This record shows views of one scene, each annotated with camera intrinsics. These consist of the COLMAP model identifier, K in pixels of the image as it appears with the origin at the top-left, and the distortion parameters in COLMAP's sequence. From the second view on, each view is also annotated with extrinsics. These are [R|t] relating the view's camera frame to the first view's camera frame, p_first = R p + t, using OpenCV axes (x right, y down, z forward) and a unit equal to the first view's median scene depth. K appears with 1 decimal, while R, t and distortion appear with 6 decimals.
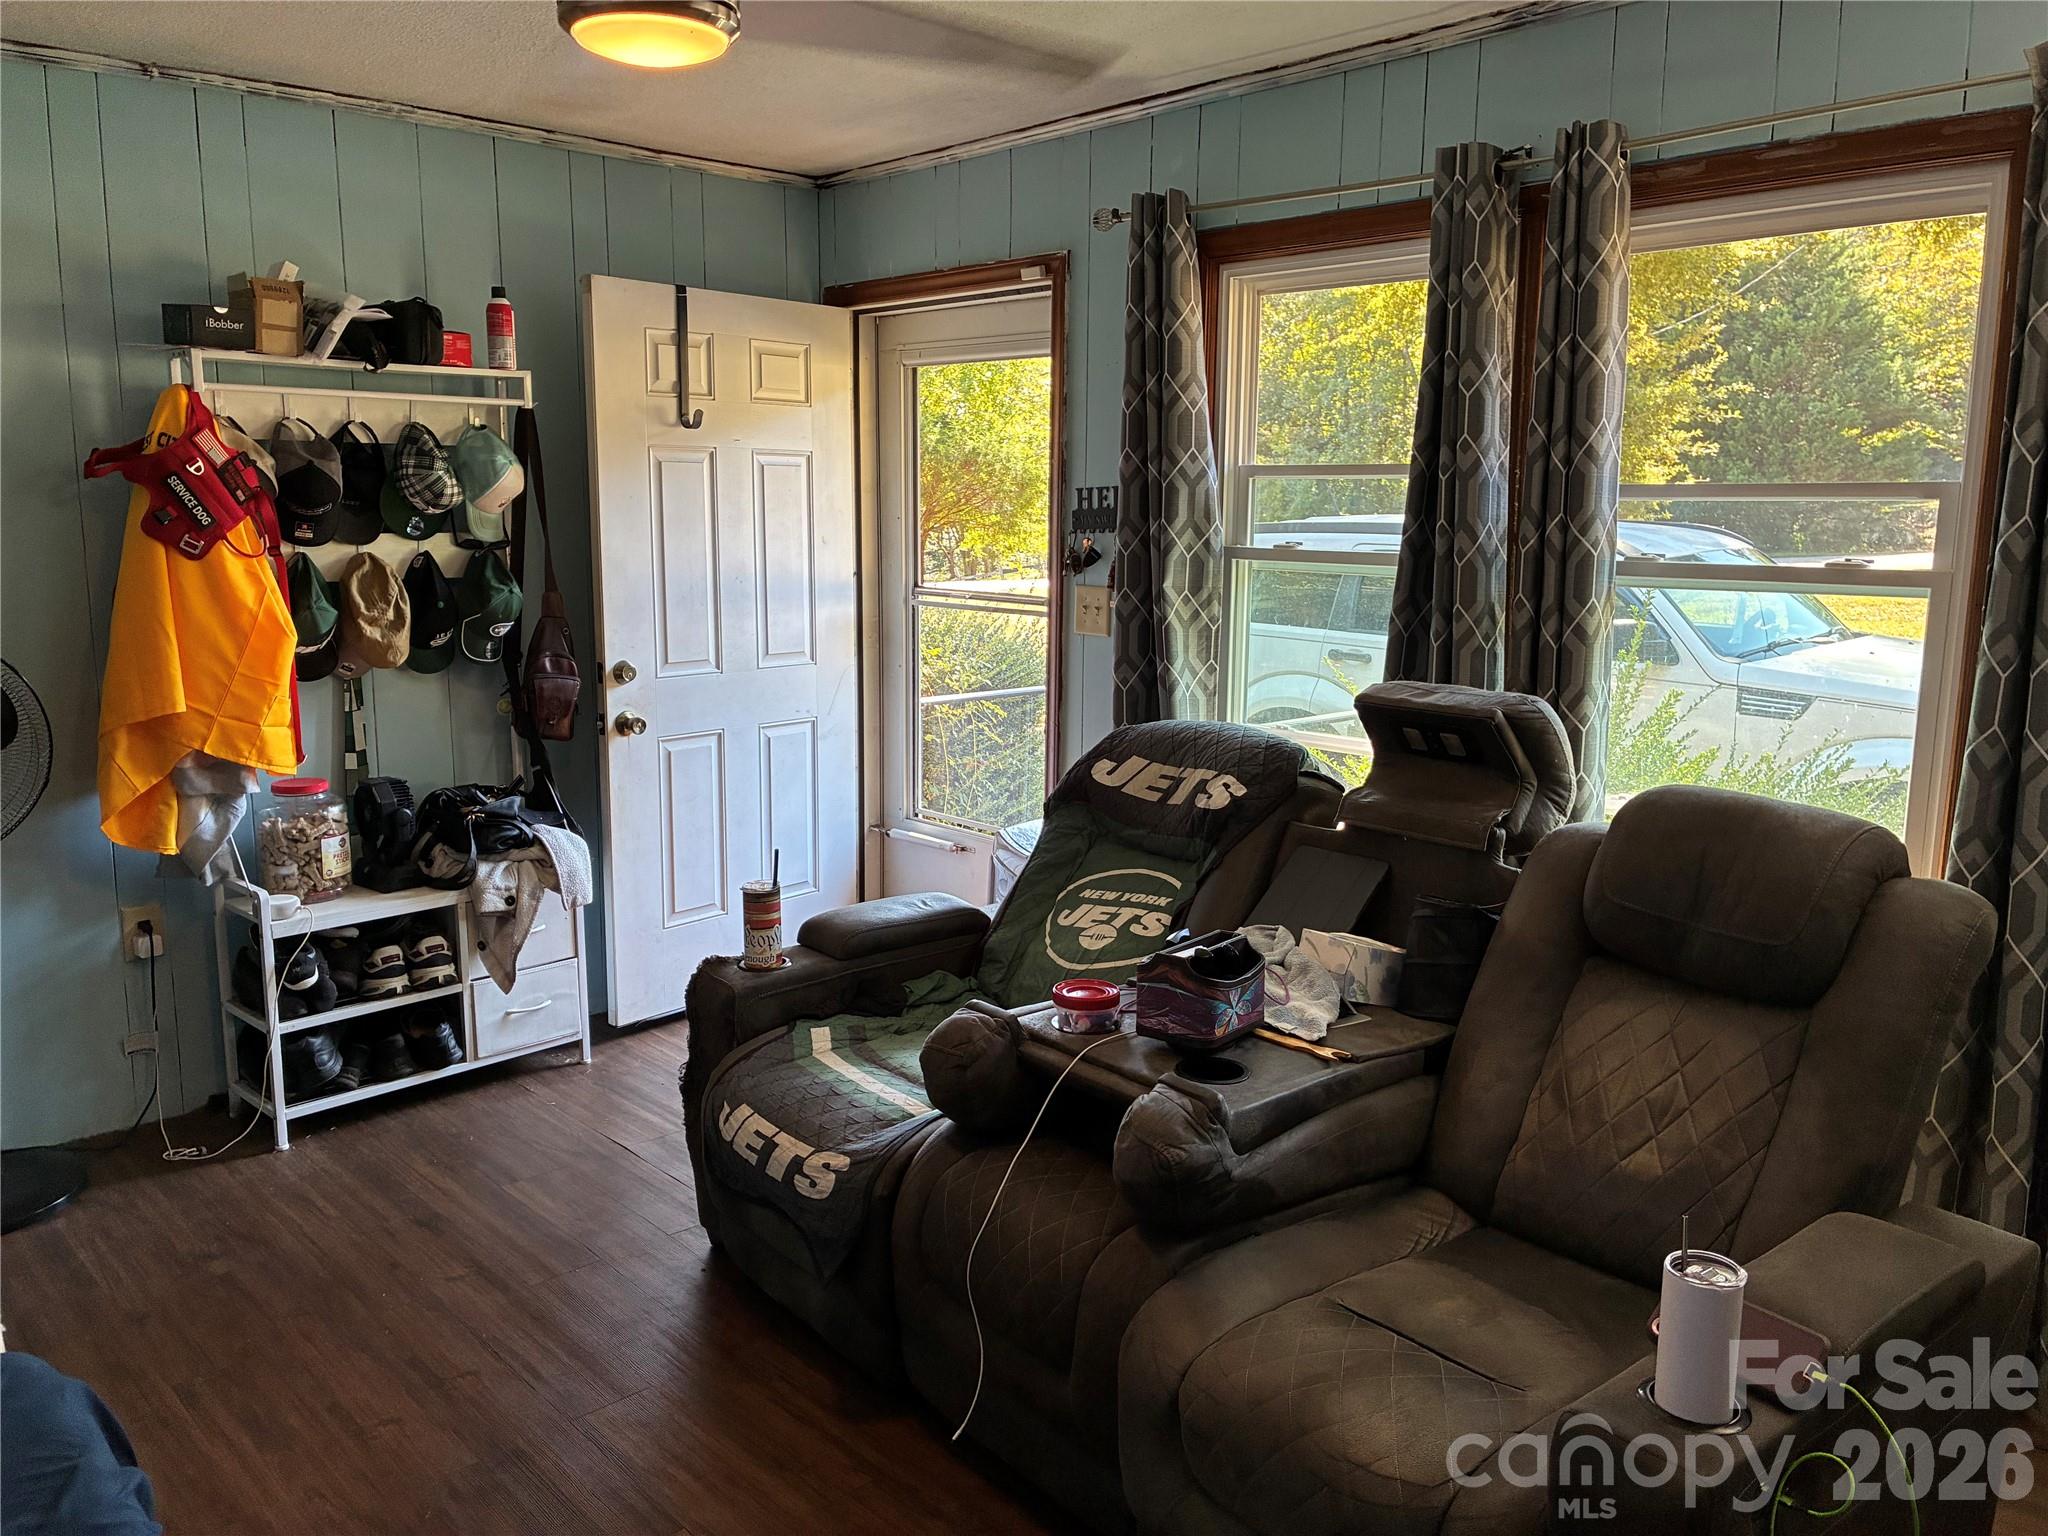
lens RADIAL K [[1542.2, 0, 1024.0], [0, 1542.2, 768.0], [0, 0, 1]] dist [0.045341, -0.005717]
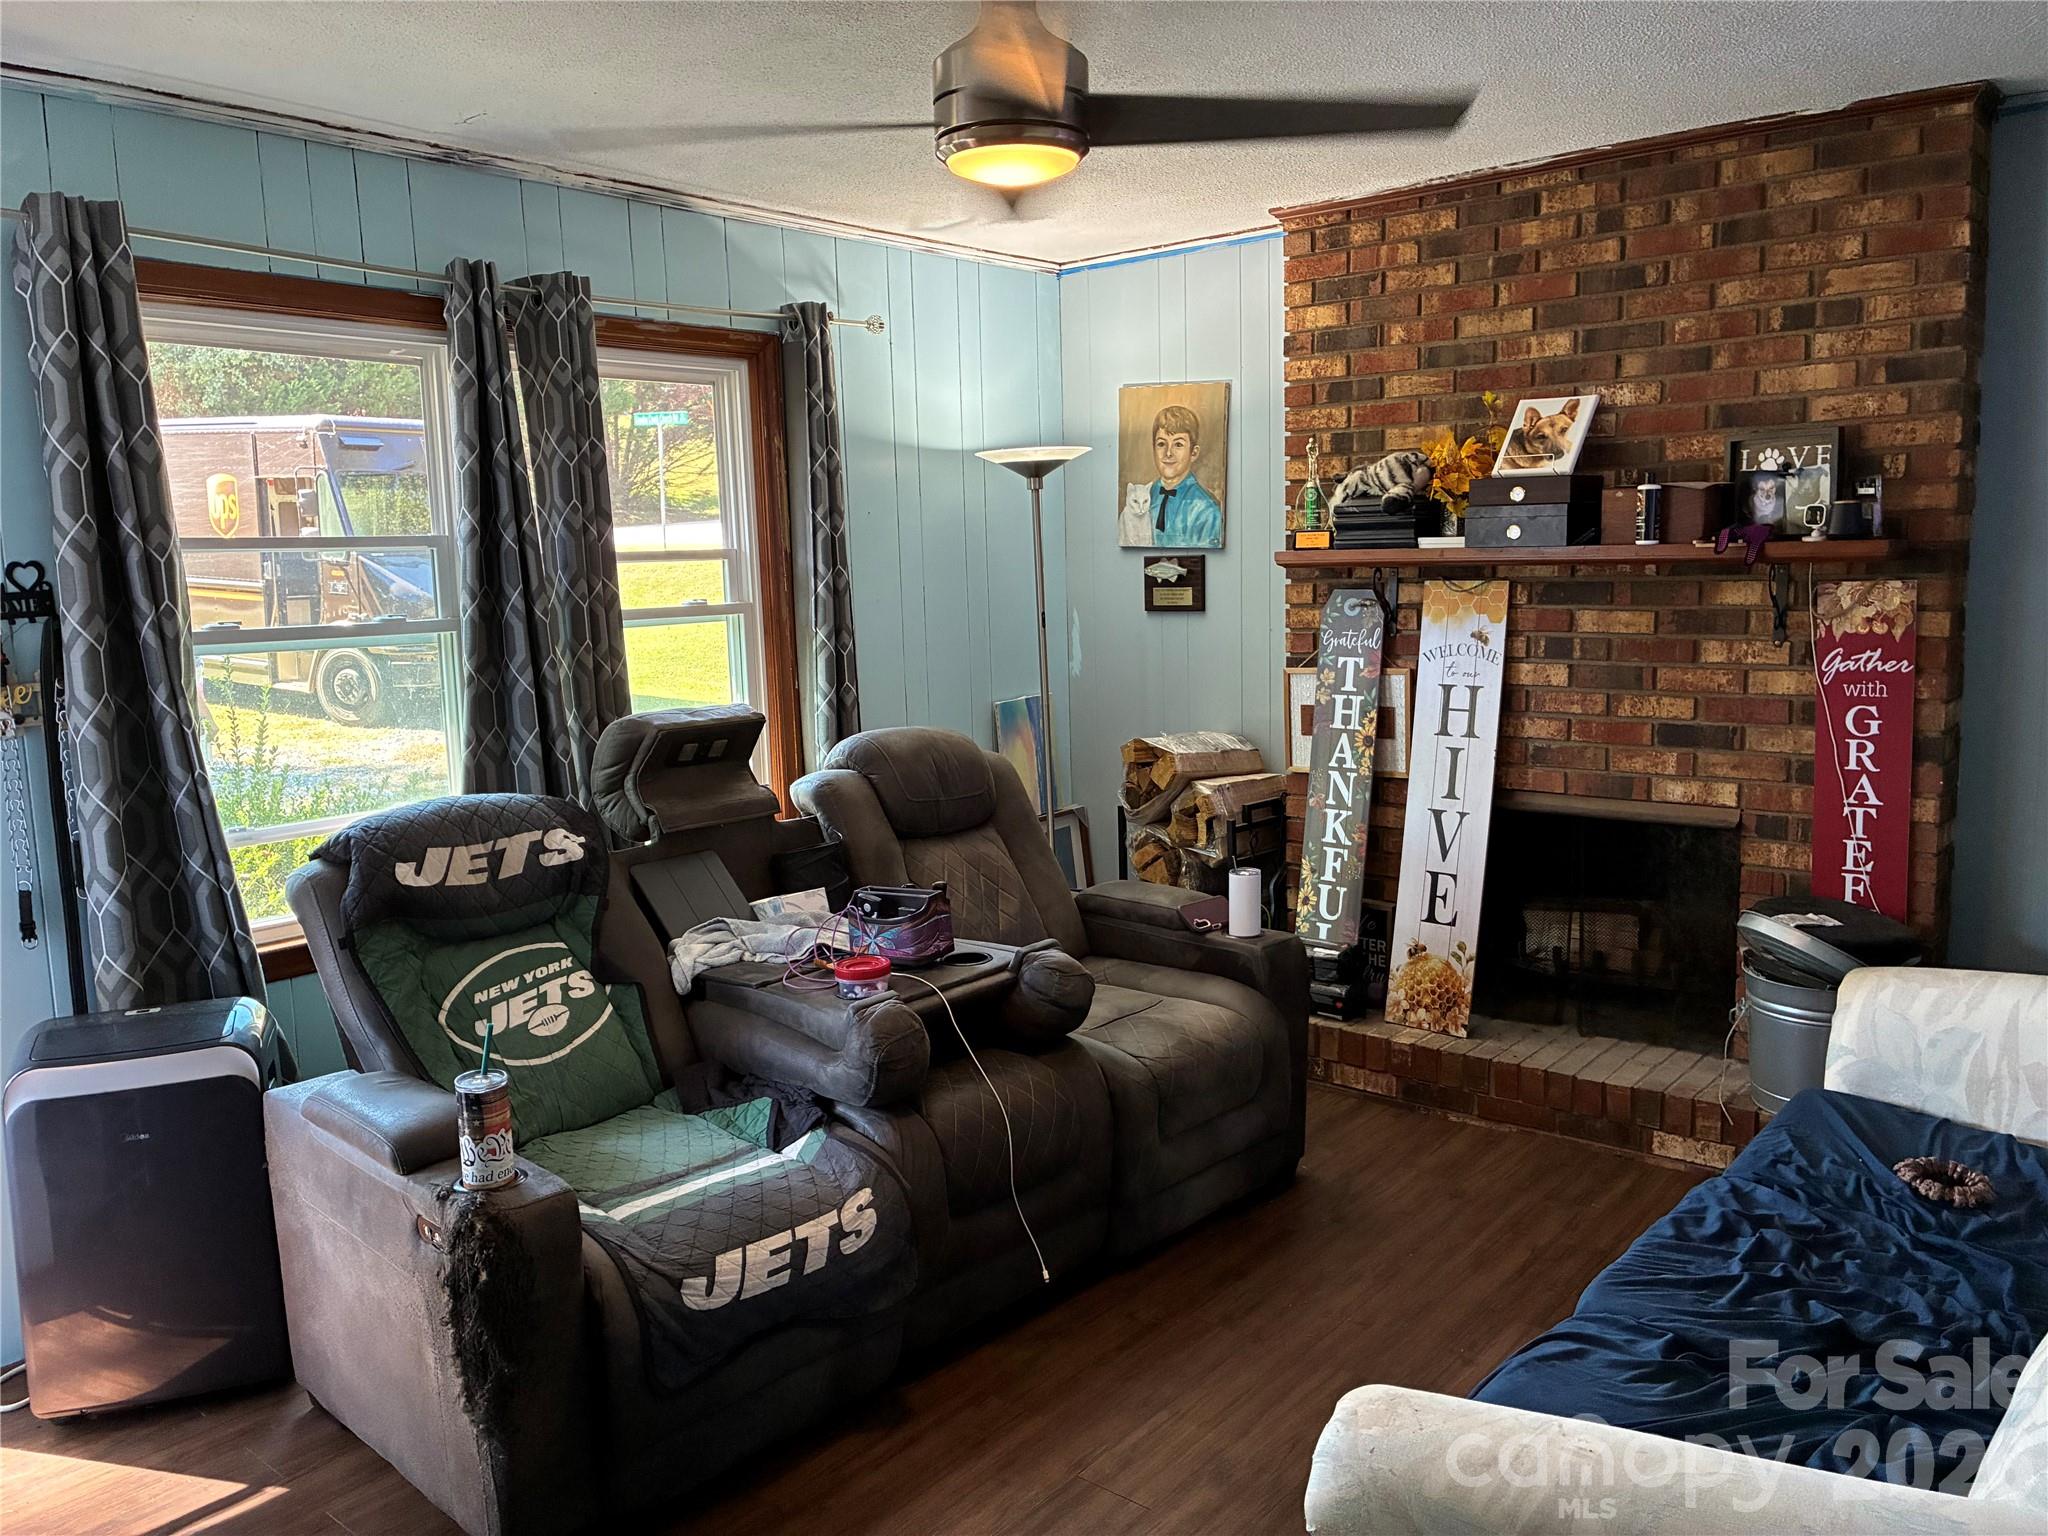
lens RADIAL K [[1542.2, 0, 1024.0], [0, 1542.2, 768.0], [0, 0, 1]] dist [0.045341, -0.005717]
pose [[-0.098935, -0.144769, 0.984507, -0.923852], [0.203851, 0.965430, 0.162449, -0.141102], [-0.973990, 0.216765, -0.066003, 0.751803]]
